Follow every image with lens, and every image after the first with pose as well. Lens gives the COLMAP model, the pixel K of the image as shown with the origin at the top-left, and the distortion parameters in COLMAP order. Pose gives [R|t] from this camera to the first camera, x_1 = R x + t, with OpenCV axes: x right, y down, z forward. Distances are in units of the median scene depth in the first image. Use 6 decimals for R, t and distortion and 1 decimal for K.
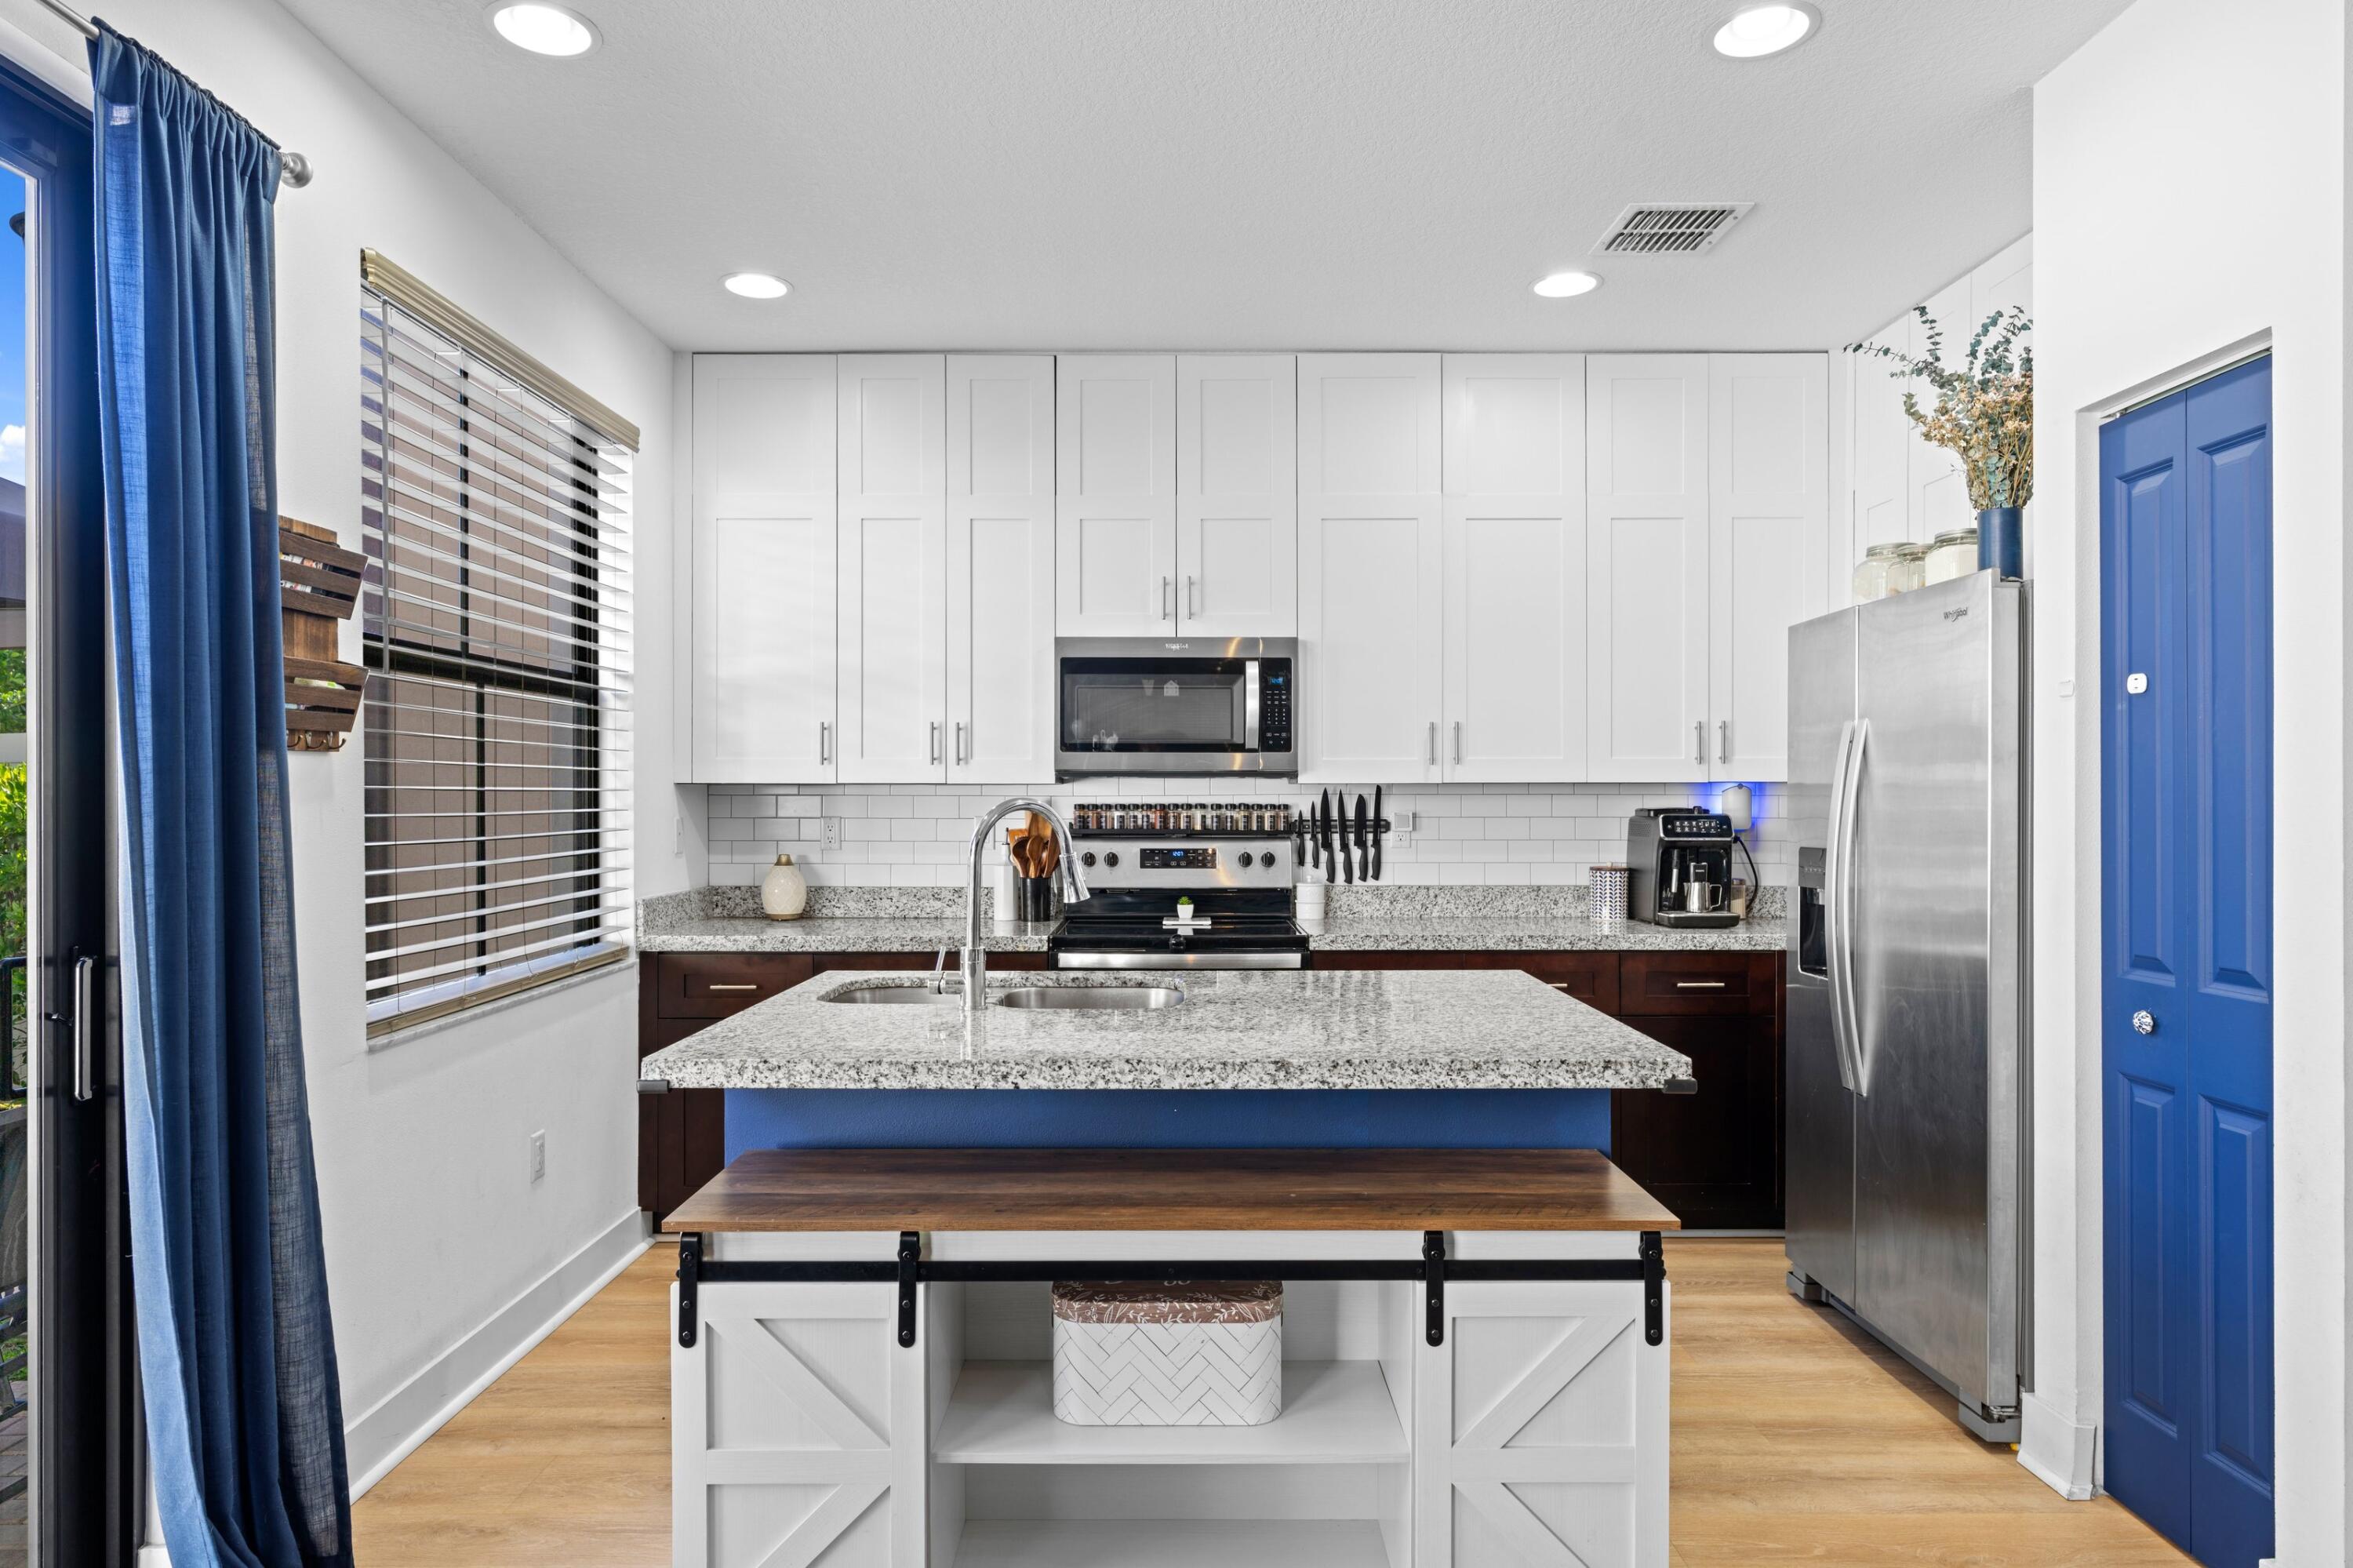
lens RADIAL K [[1062.5, 0, 1179.2], [0, 1062.5, 822.7], [0, 0, 1]] dist [-0.003383, -0.001018]
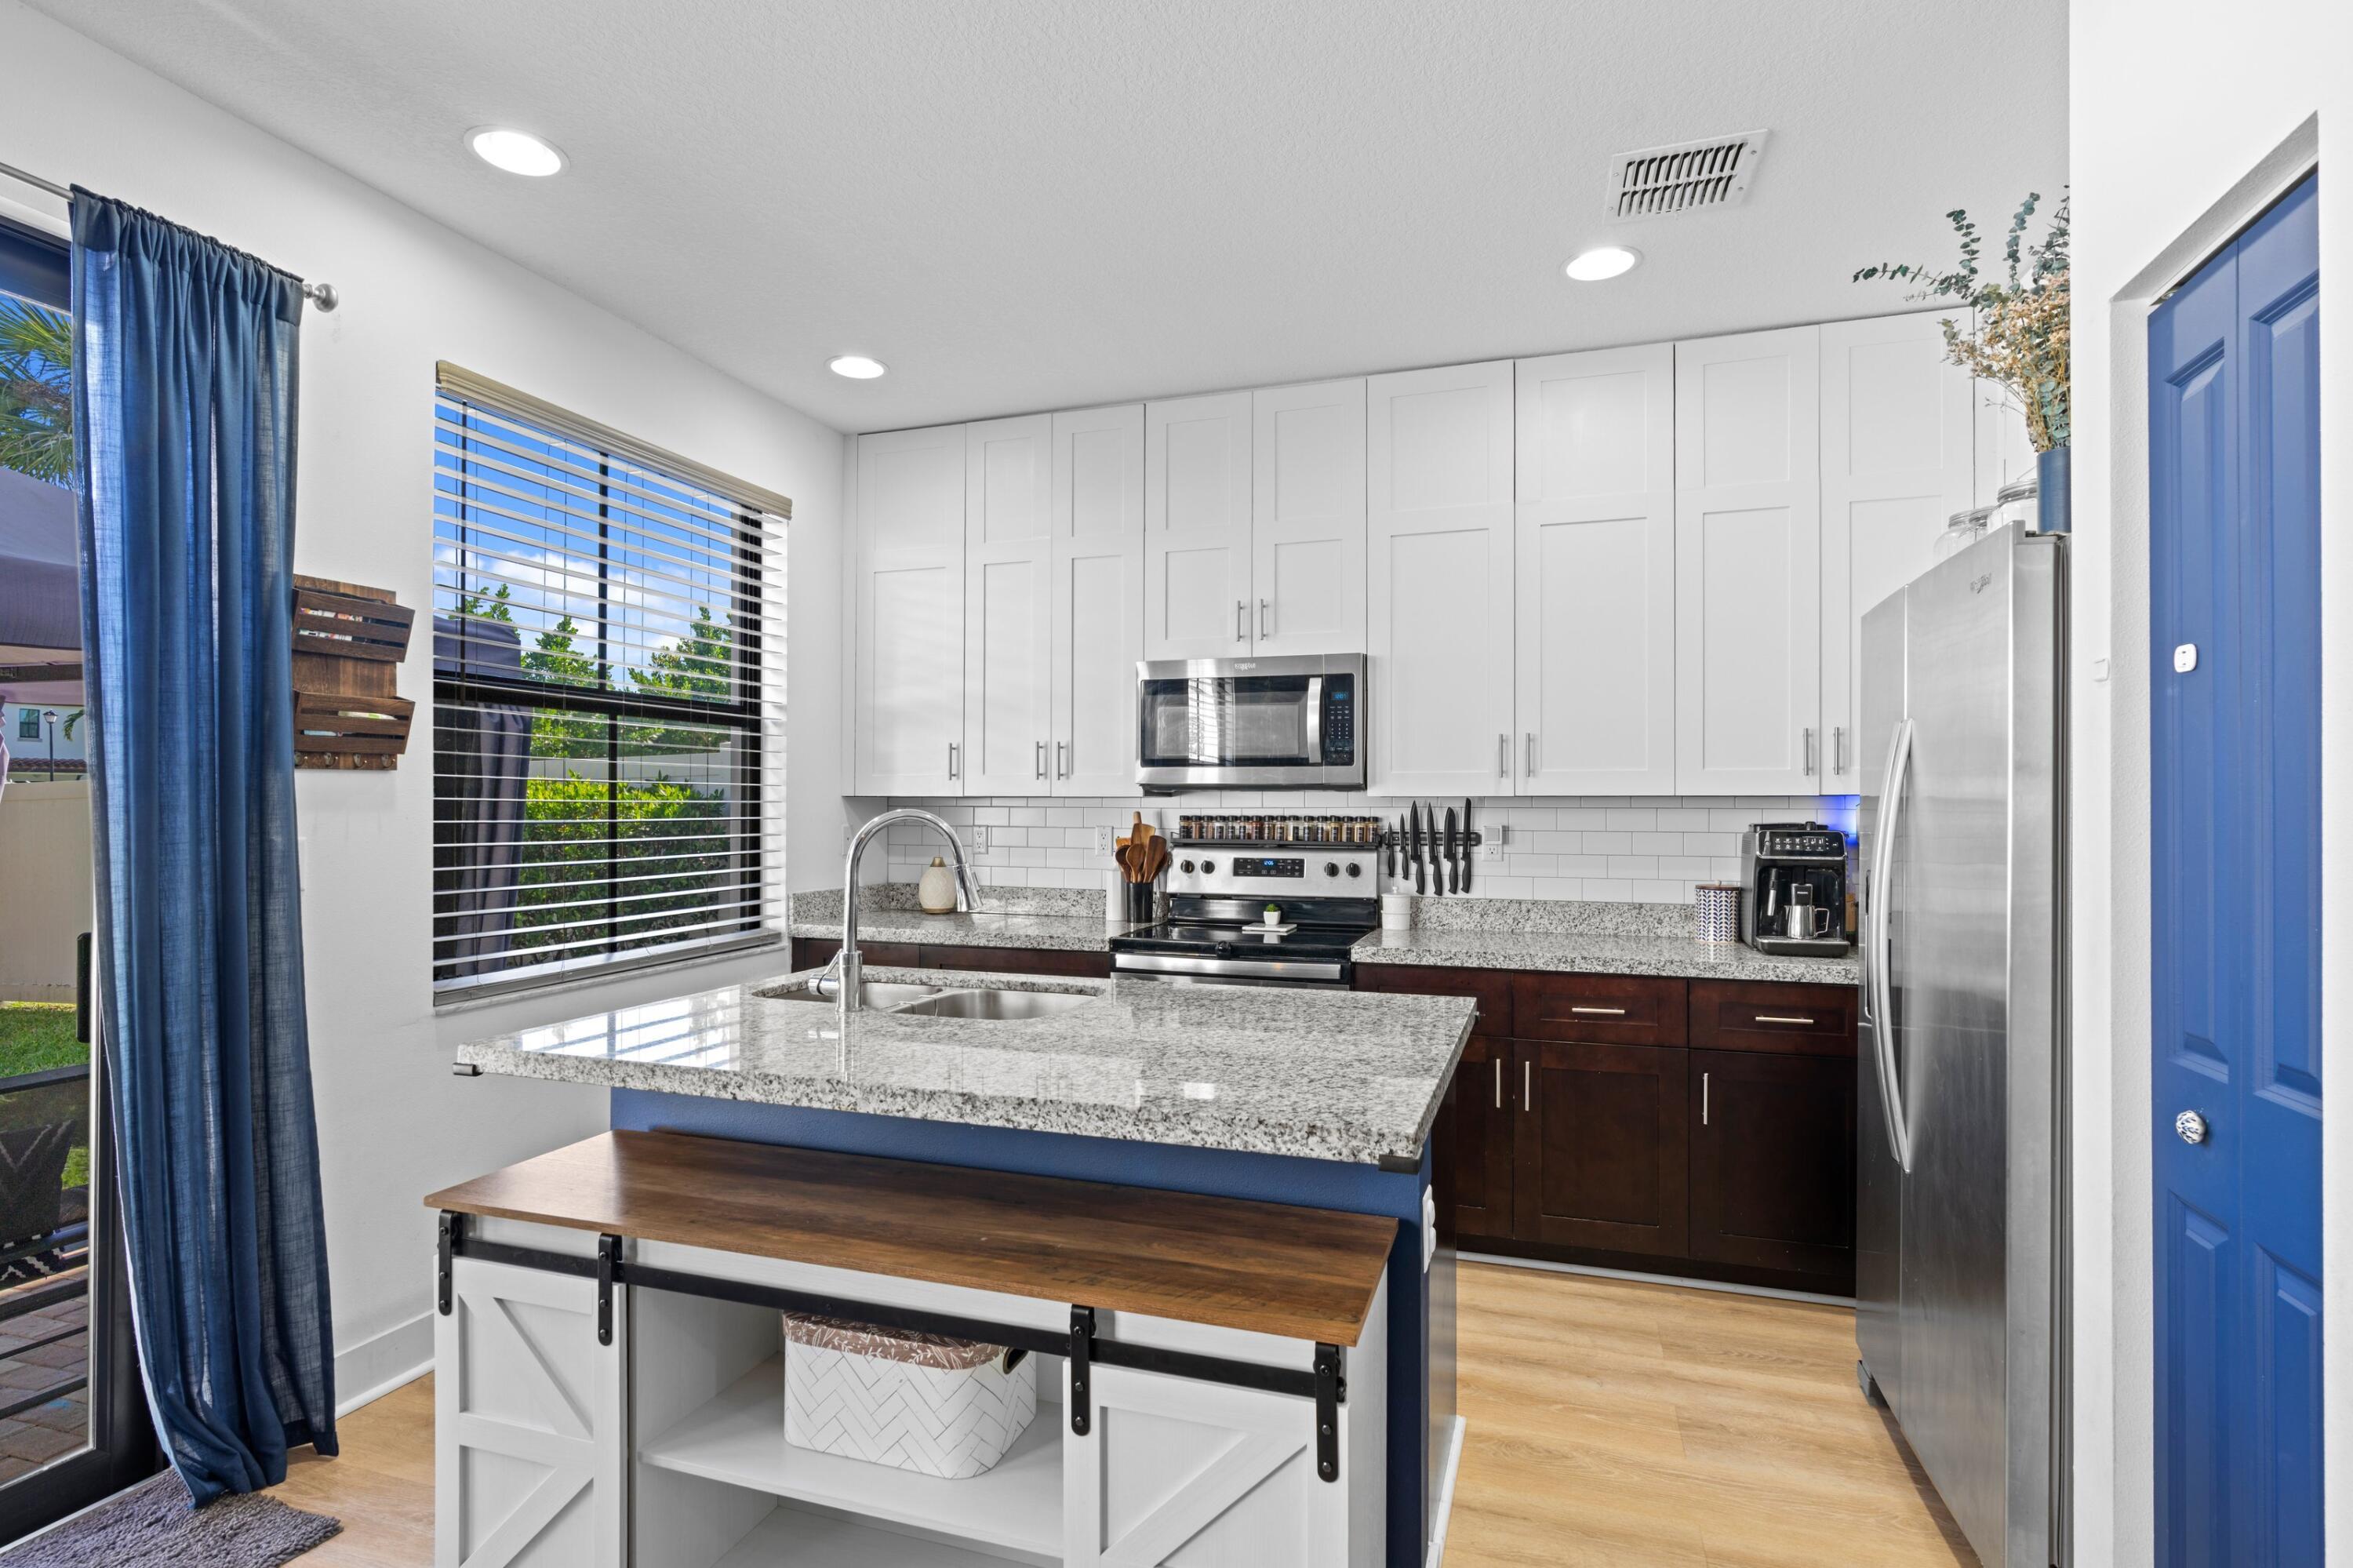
lens RADIAL K [[904.0, 0, 1319.7], [0, 904.0, 821.9], [0, 0, 1]] dist [-0.002585, -0.000610]
pose [[0.967497, 0.007105, -0.252784, 0.332281], [-0.009456, 0.999923, -0.008086, -0.005973], [0.252707, 0.010214, 0.967489, 0.172654]]
